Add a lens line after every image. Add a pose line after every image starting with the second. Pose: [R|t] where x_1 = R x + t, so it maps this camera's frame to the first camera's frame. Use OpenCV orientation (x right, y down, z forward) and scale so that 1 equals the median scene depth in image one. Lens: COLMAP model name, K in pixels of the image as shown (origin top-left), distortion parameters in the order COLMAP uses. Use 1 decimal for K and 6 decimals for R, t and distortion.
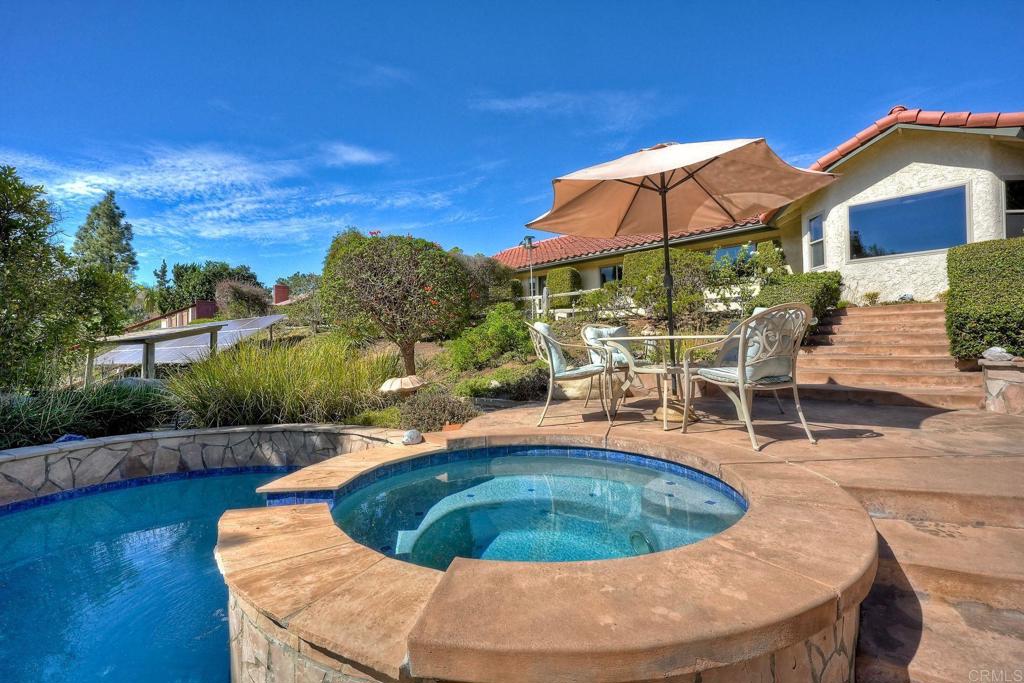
lens RADIAL K [[471.6, 0, 512.0], [0, 471.6, 339.1], [0, 0, 1]] dist [0.002973, 0.000745]
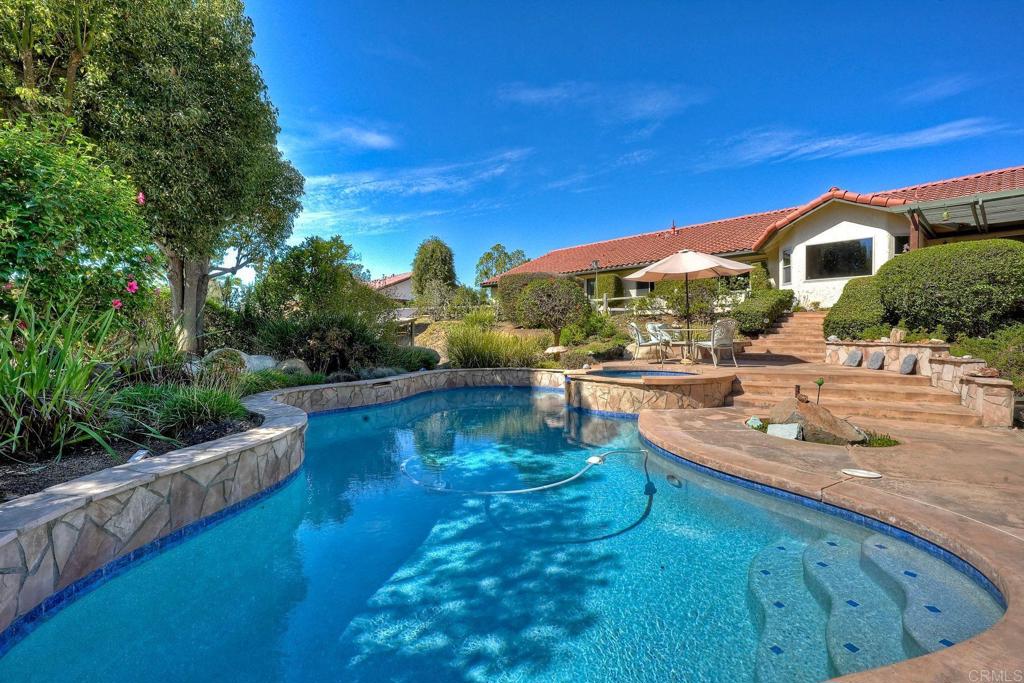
lens RADIAL K [[471.6, 0, 511.3], [0, 471.6, 344.9], [0, 0, 1]] dist [0.002973, 0.000745]
pose [[0.999257, 0.013239, -0.036207, -0.223340], [-0.011636, 0.998957, 0.044146, -0.010176], [0.036753, -0.043692, 0.998369, -0.676499]]
